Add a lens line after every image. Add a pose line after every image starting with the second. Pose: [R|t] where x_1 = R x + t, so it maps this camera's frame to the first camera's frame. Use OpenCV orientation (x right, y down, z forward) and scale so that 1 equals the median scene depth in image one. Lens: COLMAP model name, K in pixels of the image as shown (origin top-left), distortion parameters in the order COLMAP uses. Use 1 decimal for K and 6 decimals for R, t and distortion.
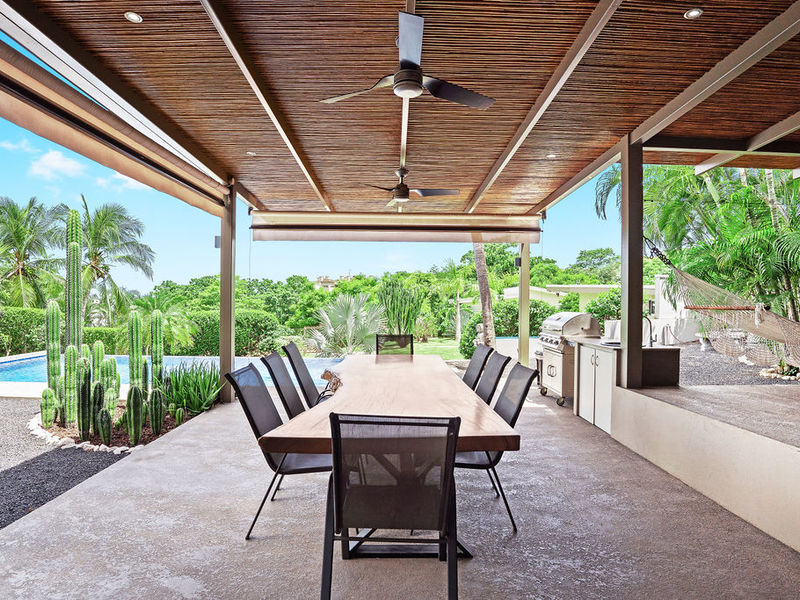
lens RADIAL K [[445.5, 0, 400.5], [0, 445.5, 304.8], [0, 0, 1]] dist [-0.060417, 0.011560]
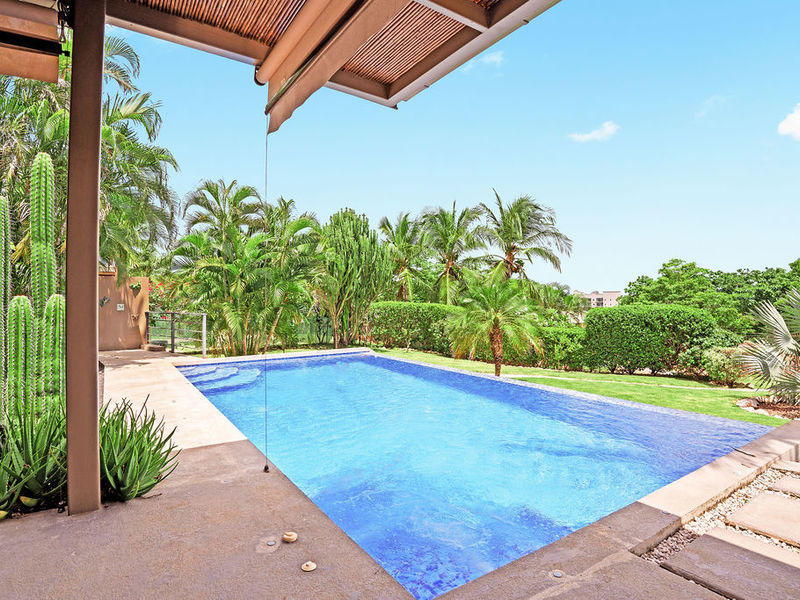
lens RADIAL K [[451.3, 0, 399.7], [0, 451.3, 285.0], [0, 0, 1]] dist [-0.063299, -0.000041]
pose [[0.512889, -0.038518, -0.857590, 0.035420], [0.003817, 0.999085, -0.042591, 0.007201], [0.858446, 0.018571, 0.512567, 0.288608]]
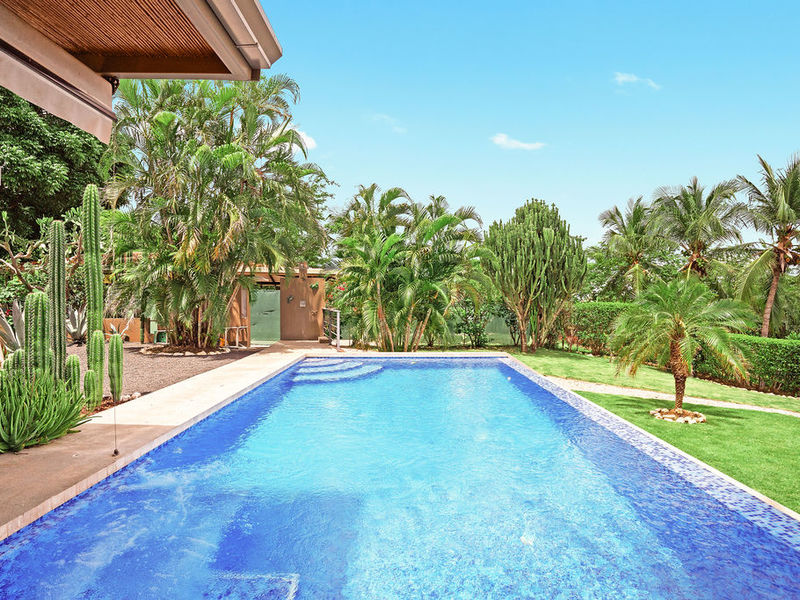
lens RADIAL K [[445.5, 0, 400.5], [0, 445.5, 304.8], [0, 0, 1]] dist [-0.060417, 0.011560]
pose [[-0.049712, 0.003447, -0.998758, 0.033340], [-0.011106, 0.999930, 0.004004, 0.006987], [0.998702, 0.011291, -0.049670, 0.432733]]
